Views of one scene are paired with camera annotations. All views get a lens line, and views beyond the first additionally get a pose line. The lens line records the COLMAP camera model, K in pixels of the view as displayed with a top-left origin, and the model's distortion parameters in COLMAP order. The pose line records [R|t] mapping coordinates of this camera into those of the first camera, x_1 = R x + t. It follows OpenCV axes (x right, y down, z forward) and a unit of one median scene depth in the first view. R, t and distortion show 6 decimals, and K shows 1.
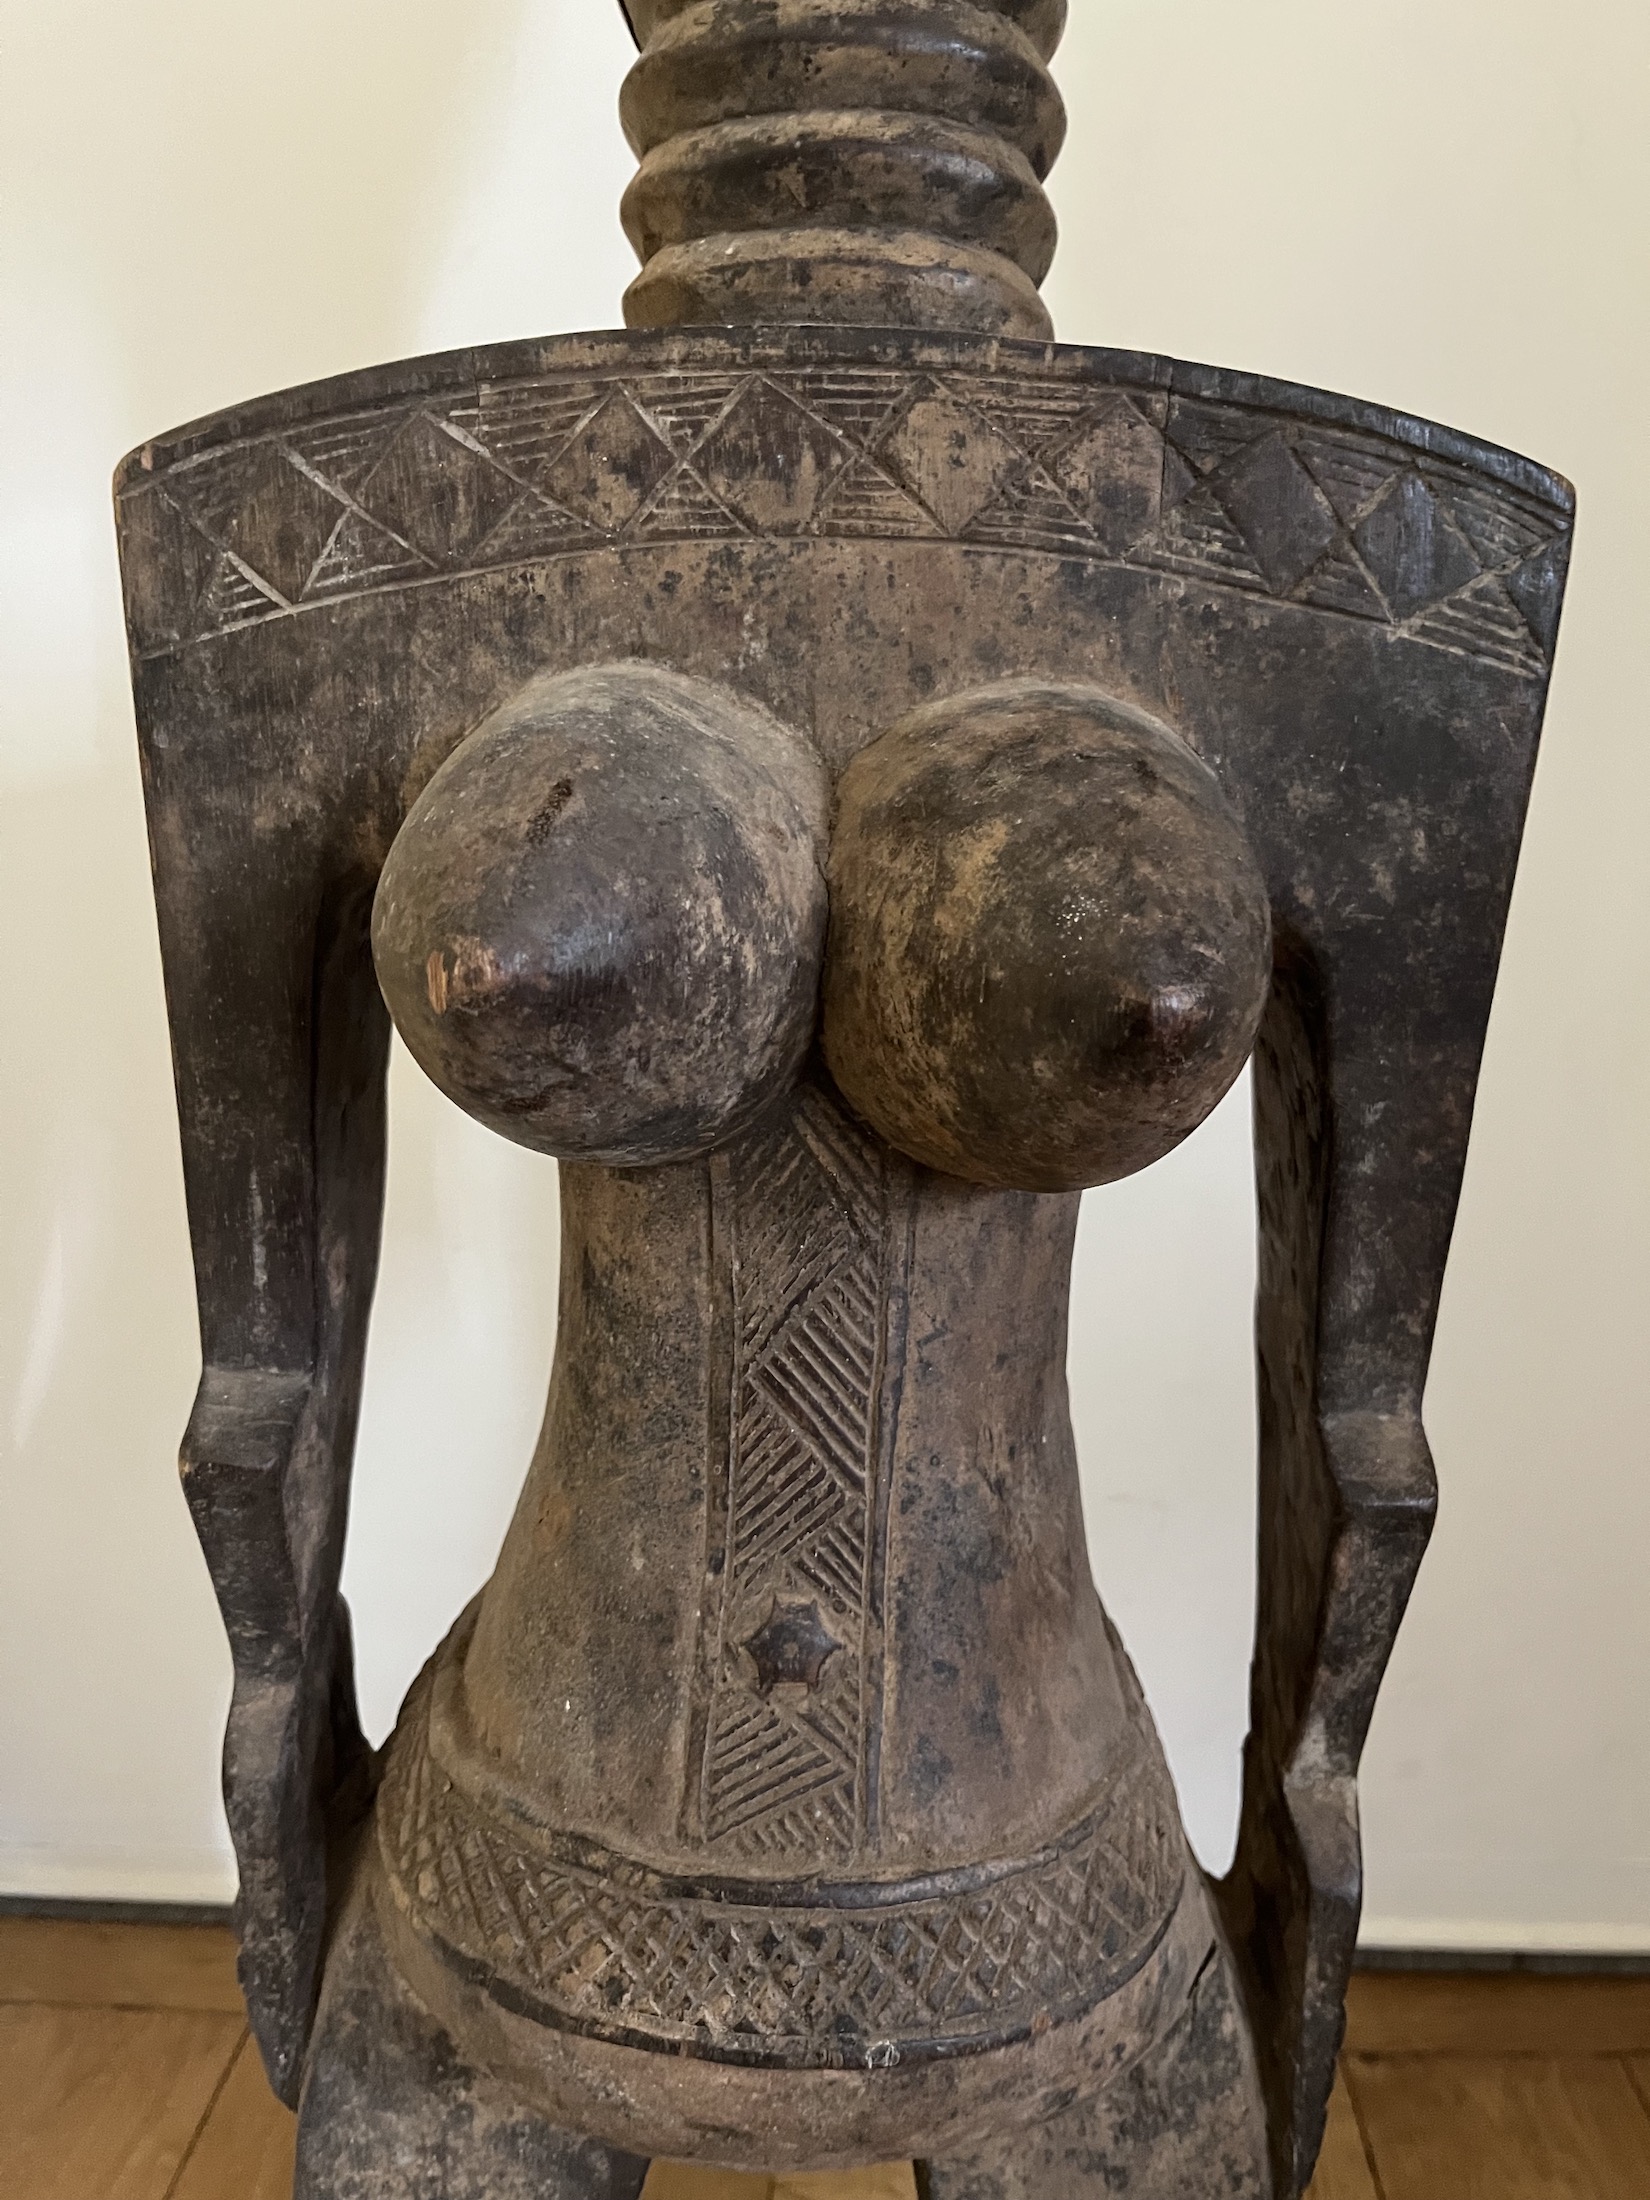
lens RADIAL K [[1673.6, 0, 825.0], [0, 1673.6, 1100.0], [0, 0, 1]] dist [0.042580, -0.089893]
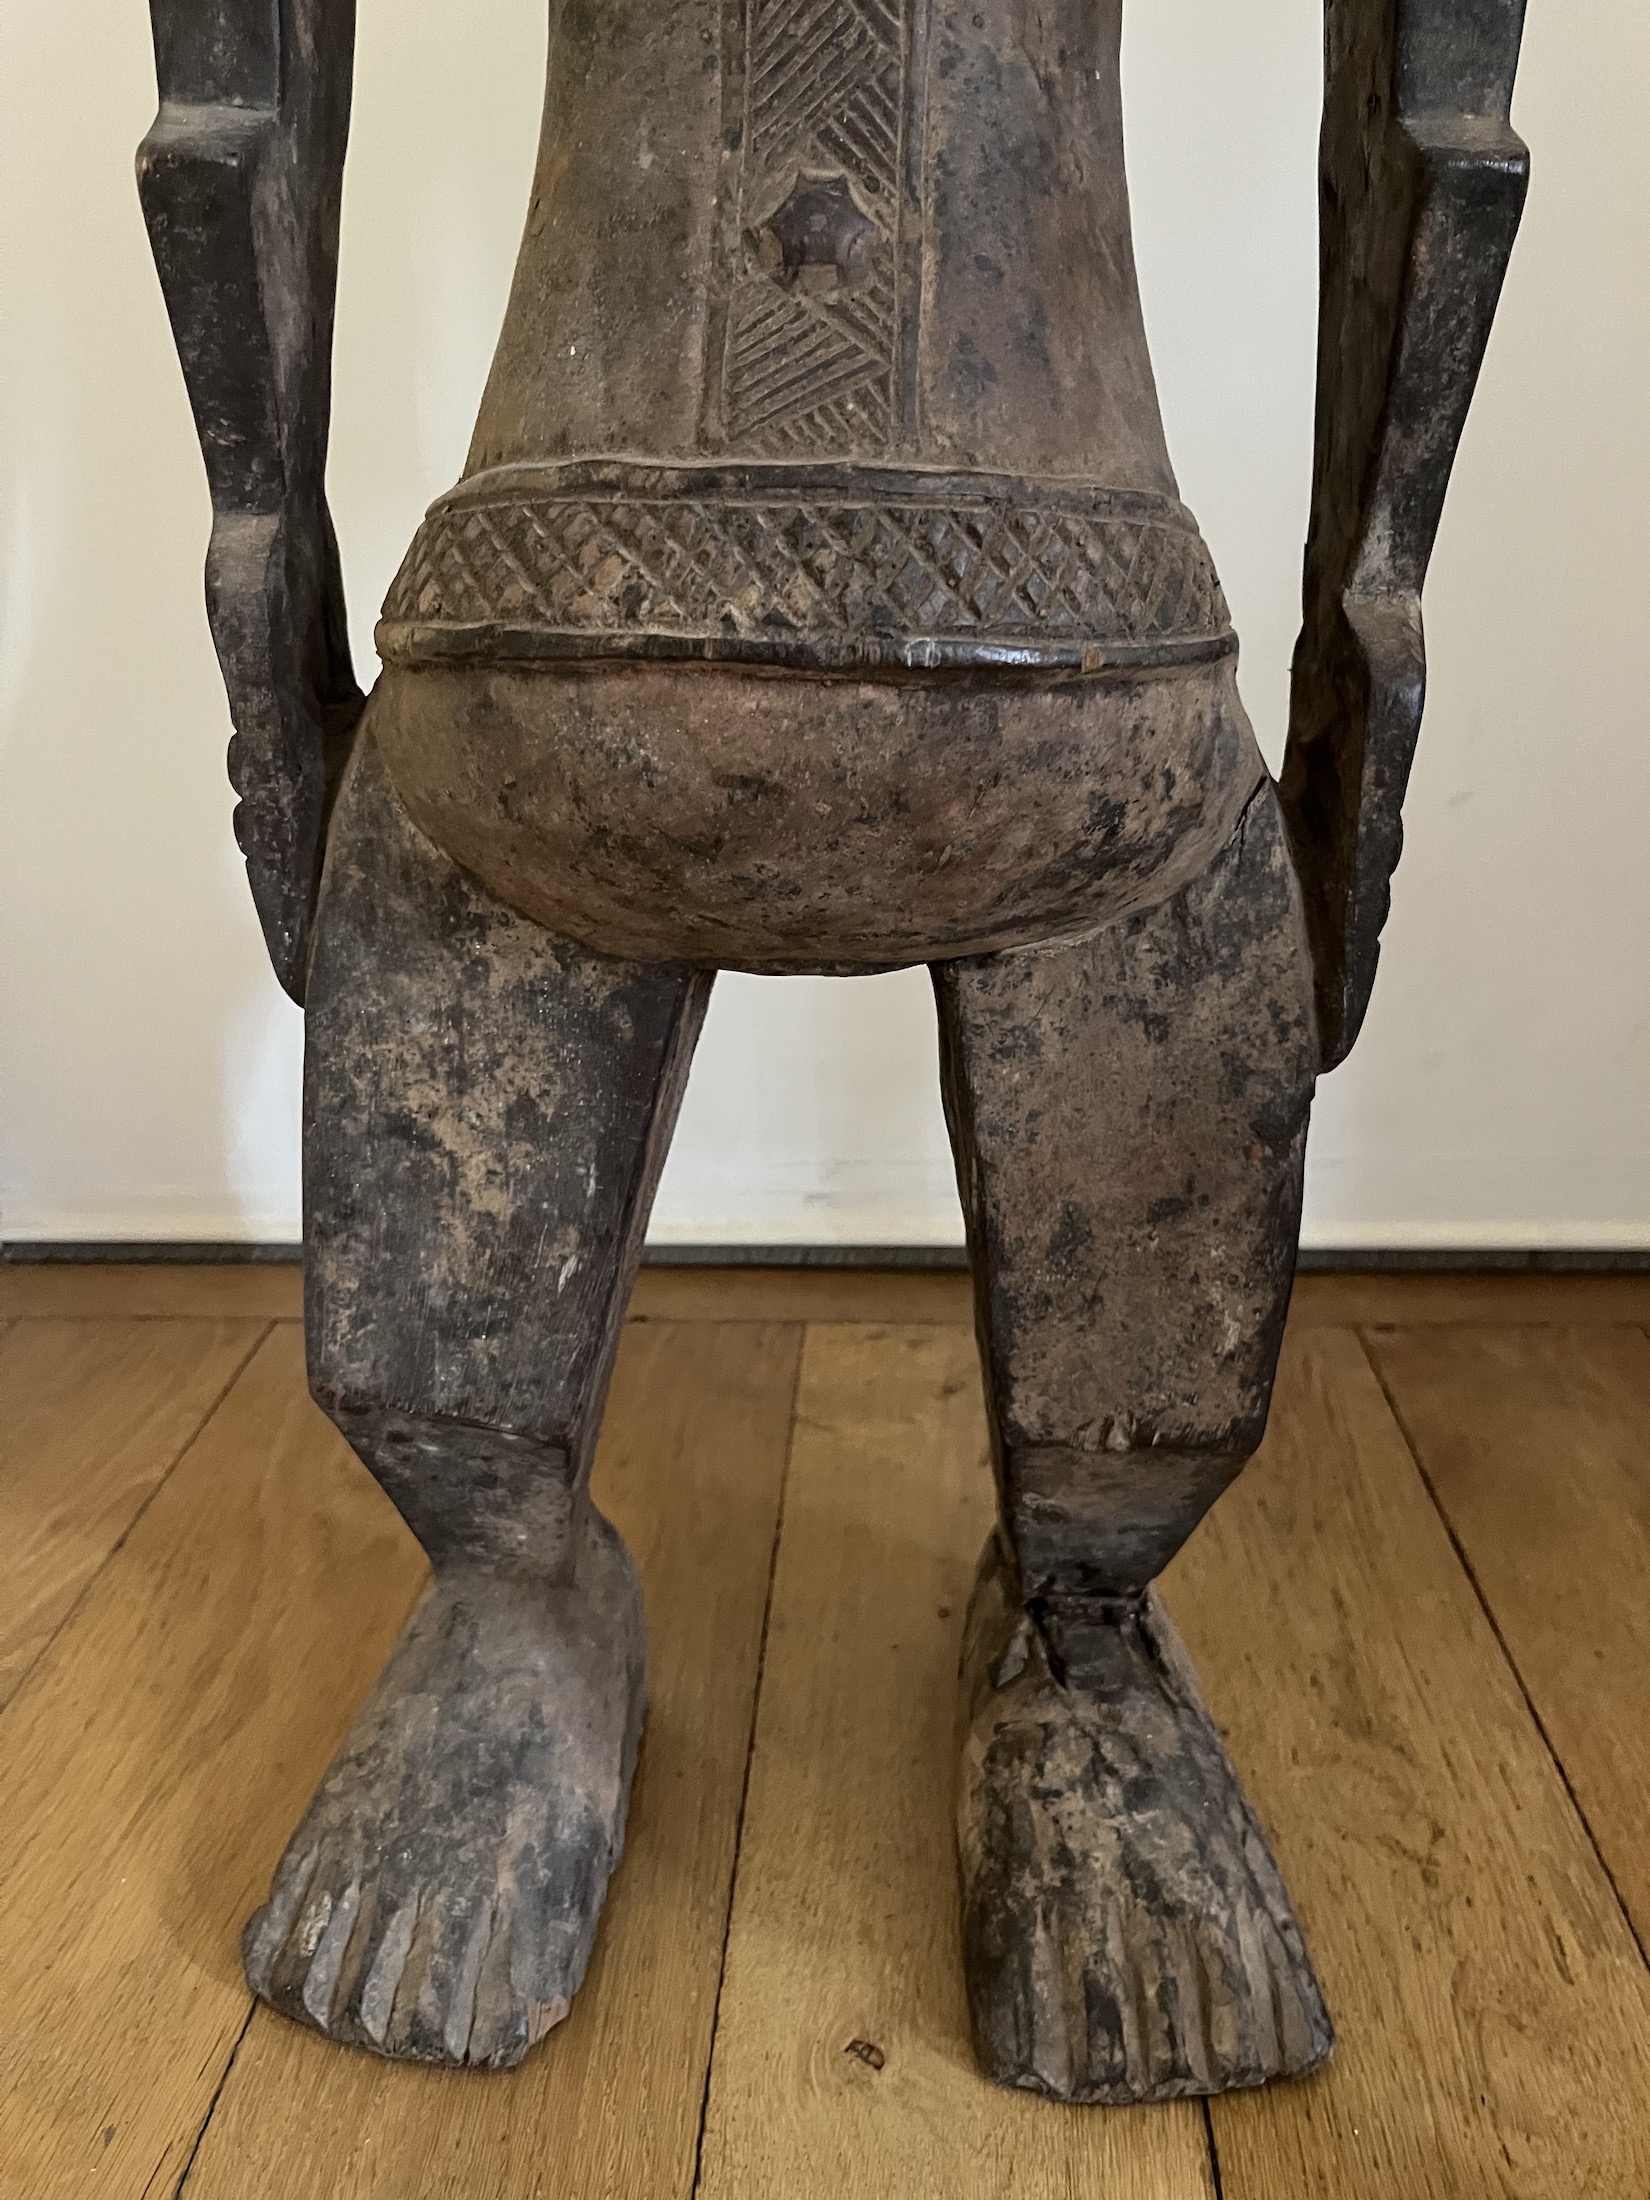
lens RADIAL K [[1669.3, 0, 825.0], [0, 1669.3, 1100.0], [0, 0, 1]] dist [0.044078, -0.081713]
pose [[0.999936, -0.011323, 0.000496, -0.022174], [0.011159, 0.991203, 0.131881, 0.665208], [-0.001985, -0.131867, 0.991265, 0.047796]]
